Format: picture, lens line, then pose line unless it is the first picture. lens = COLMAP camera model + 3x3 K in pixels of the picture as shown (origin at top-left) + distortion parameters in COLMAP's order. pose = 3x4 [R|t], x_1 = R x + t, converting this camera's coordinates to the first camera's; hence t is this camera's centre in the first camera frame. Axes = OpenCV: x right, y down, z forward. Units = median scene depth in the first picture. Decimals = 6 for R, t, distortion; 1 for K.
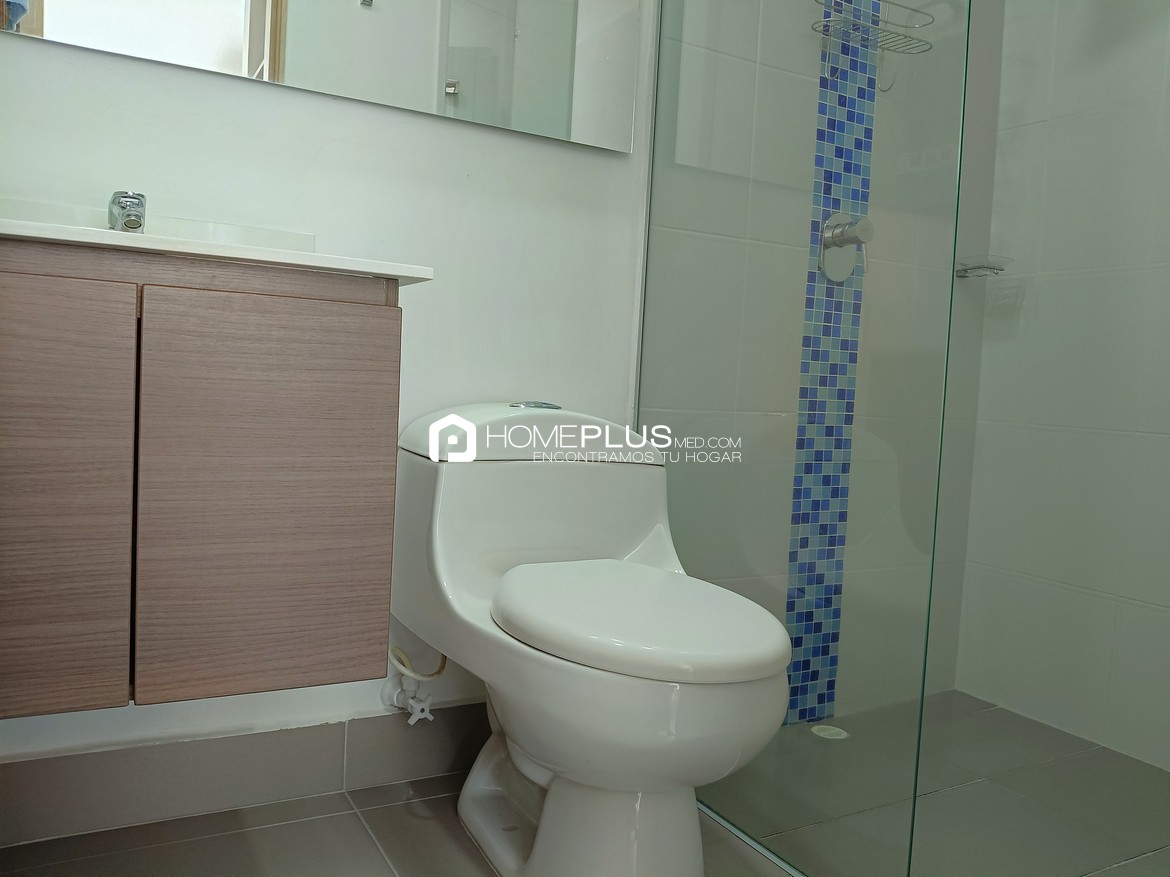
lens RADIAL K [[904.2, 0, 564.8], [0, 904.2, 436.6], [0, 0, 1]] dist [0.089460, -0.198662]
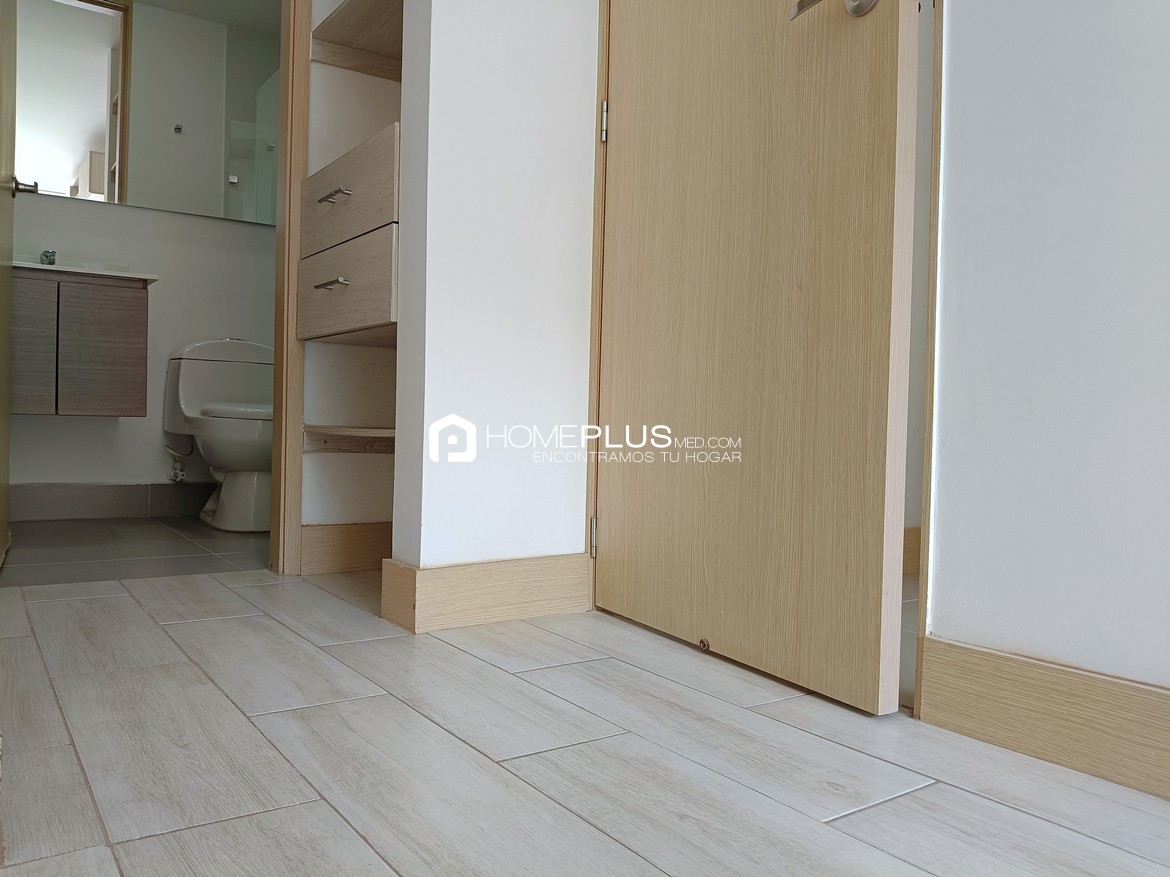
lens RADIAL K [[904.2, 0, 564.8], [0, 904.2, 436.6], [0, 0, 1]] dist [0.089460, -0.198662]
pose [[0.993467, -0.028657, 0.110465, 0.818553], [0.032289, 0.998990, -0.031234, 0.469496], [-0.109458, 0.034597, 0.993389, -2.066638]]
